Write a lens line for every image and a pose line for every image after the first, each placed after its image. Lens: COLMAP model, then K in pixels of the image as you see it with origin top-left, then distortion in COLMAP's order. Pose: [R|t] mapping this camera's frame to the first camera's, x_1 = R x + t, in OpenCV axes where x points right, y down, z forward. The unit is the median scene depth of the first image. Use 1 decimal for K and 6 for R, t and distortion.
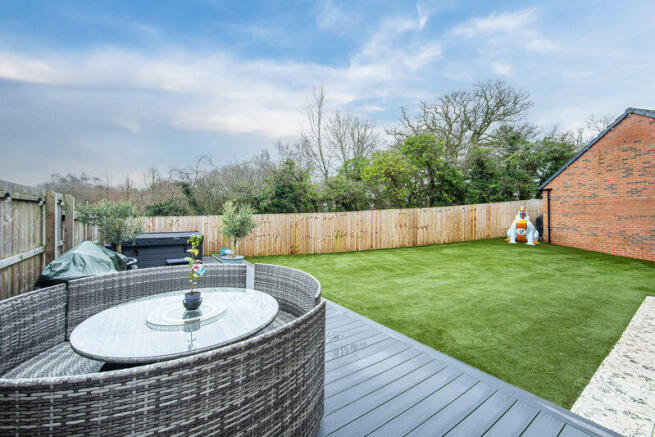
lens RADIAL K [[261.4, 0, 327.5], [0, 261.4, 218.5], [0, 0, 1]] dist [-0.010290, 0.000013]
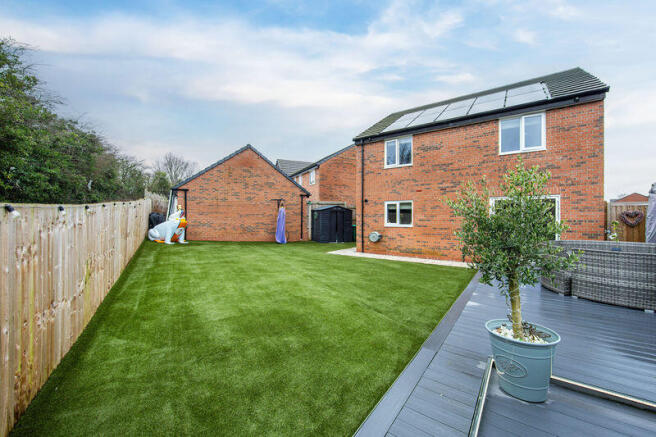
lens RADIAL K [[261.8, 0, 328.0], [0, 261.8, 218.5], [0, 0, 1]] dist [-0.010290, 0.000013]
pose [[-0.324525, -0.013370, 0.945783, -0.367902], [0.012947, 0.999744, 0.018575, -0.006892], [-0.945789, 0.018273, -0.324269, 0.846878]]
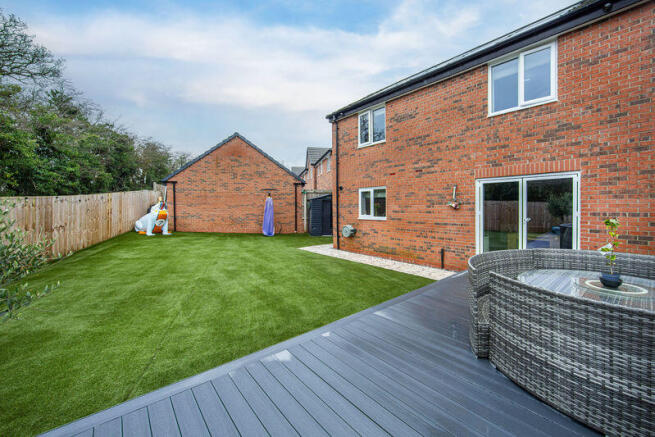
lens RADIAL K [[263.2, 0, 327.5], [0, 263.2, 209.3], [0, 0, 1]] dist [-0.008066, 0.000037]
pose [[-0.077608, -0.021664, 0.996749, -0.307839], [0.025495, 0.999394, 0.023706, -0.007658], [-0.996658, 0.027252, -0.077009, 0.477847]]
